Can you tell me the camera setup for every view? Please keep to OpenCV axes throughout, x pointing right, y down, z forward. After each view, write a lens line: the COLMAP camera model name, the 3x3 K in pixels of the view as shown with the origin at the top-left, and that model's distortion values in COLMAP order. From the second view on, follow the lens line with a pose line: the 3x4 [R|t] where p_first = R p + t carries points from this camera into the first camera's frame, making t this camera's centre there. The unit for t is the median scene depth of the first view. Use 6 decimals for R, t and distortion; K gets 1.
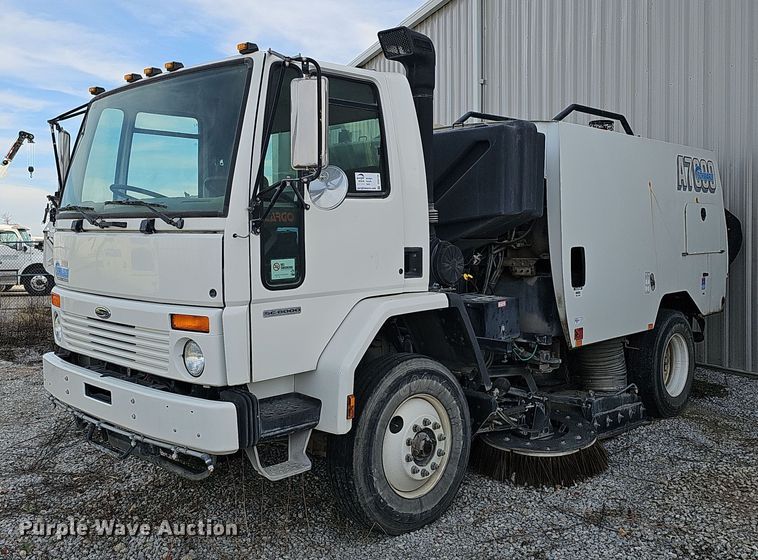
lens RADIAL K [[729.7, 0, 385.9], [0, 729.7, 274.8], [0, 0, 1]] dist [0.048579, 0.000000]
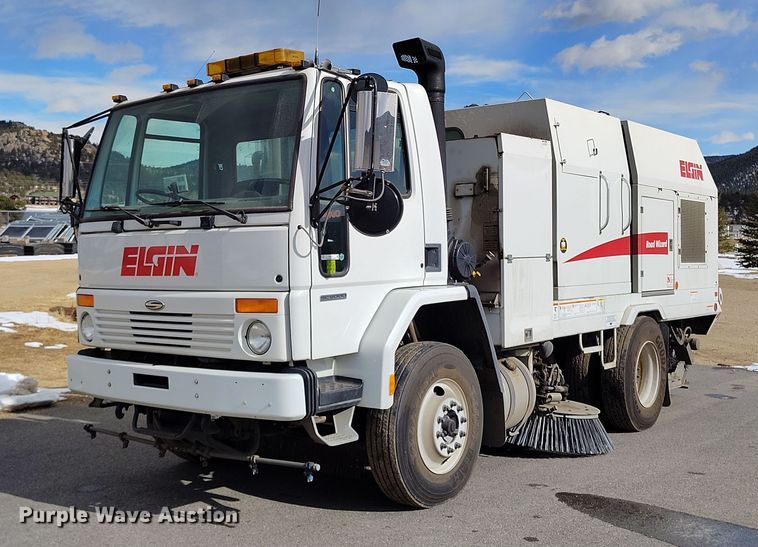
lens RADIAL K [[919.5, 0, 385.9], [0, 919.5, 266.9], [0, 0, 1]] dist [-0.006032, 0.000000]
pose [[0.995978, -0.012991, 0.088653, -0.172224], [0.017281, 0.998708, -0.047796, 0.067817], [-0.087918, 0.049136, 0.994915, -0.381083]]
